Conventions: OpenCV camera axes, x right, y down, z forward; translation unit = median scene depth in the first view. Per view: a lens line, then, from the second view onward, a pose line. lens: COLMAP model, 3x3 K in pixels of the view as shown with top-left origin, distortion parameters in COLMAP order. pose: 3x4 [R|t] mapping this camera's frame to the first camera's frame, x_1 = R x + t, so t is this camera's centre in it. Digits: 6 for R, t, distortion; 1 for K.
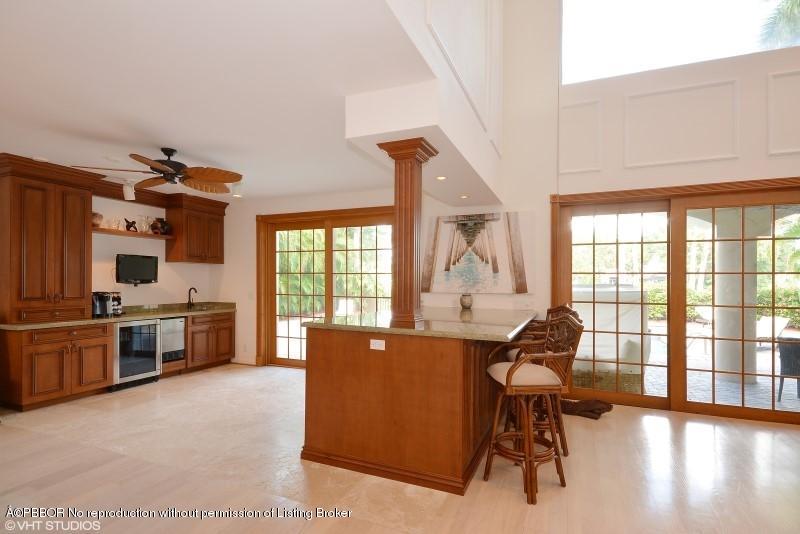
lens RADIAL K [[391.0, 0, 409.1], [0, 391.0, 281.4], [0, 0, 1]] dist [0.000991, 0.002175]
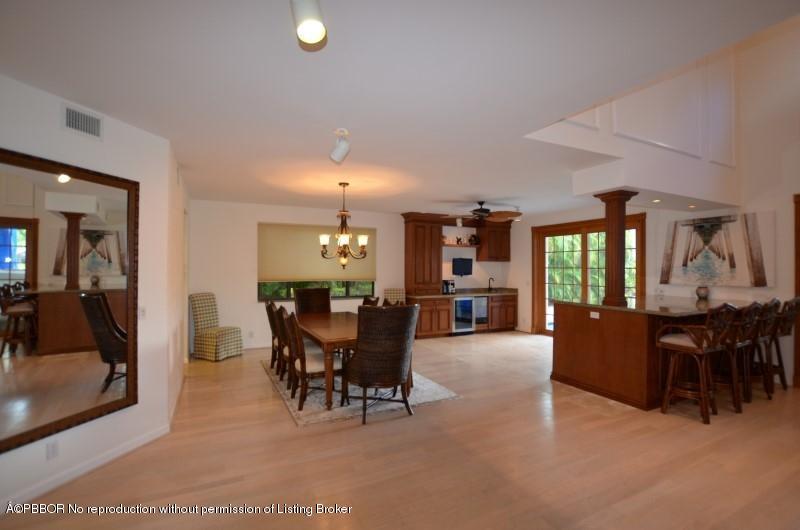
lens RADIAL K [[382.8, 0, 418.0], [0, 382.8, 273.5], [0, 0, 1]] dist [-0.022669, -0.000661]
pose [[0.775263, 0.004138, -0.631625, 0.211858], [0.001140, 0.999968, 0.007950, -0.016539], [0.631637, -0.006883, 0.775234, -0.428029]]
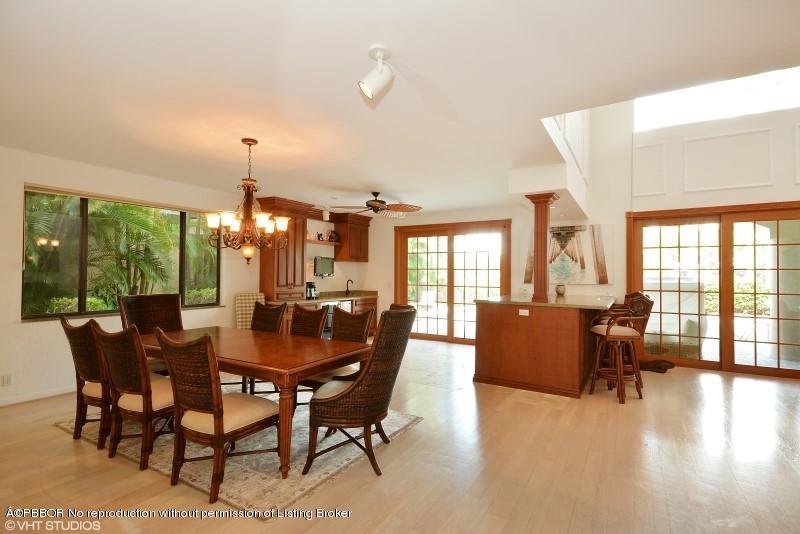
lens RADIAL K [[392.3, 0, 415.7], [0, 392.3, 272.0], [0, 0, 1]] dist [0.009414, -0.001866]
pose [[0.993106, -0.000447, -0.117220, -0.205378], [-0.000594, 0.999961, -0.008840, 0.000918], [0.117220, 0.008848, 0.993067, -0.443957]]
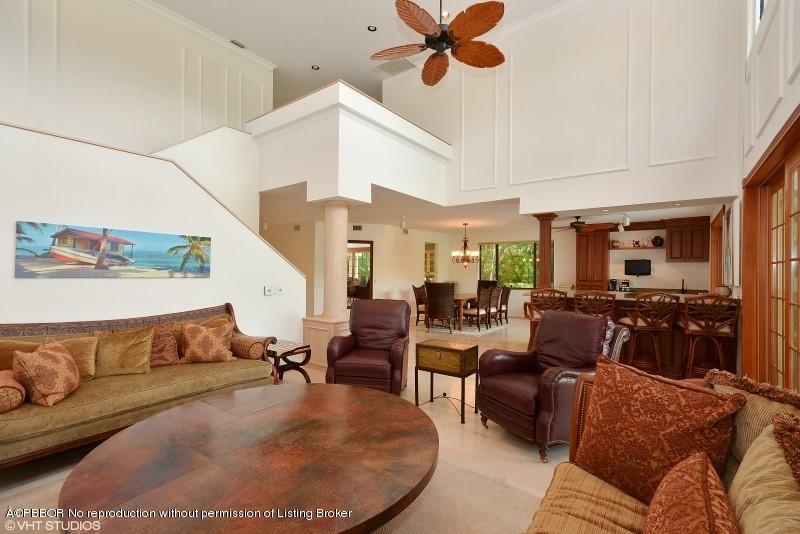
lens RADIAL K [[362.3, 0, 399.5], [0, 362.3, 269.0], [0, 0, 1]] dist [0.000094, -0.000266]
pose [[-0.251418, -0.013804, -0.967780, 1.307006], [-0.011715, 0.999868, -0.011219, 0.008492], [0.967808, 0.008517, -0.251546, 0.395982]]
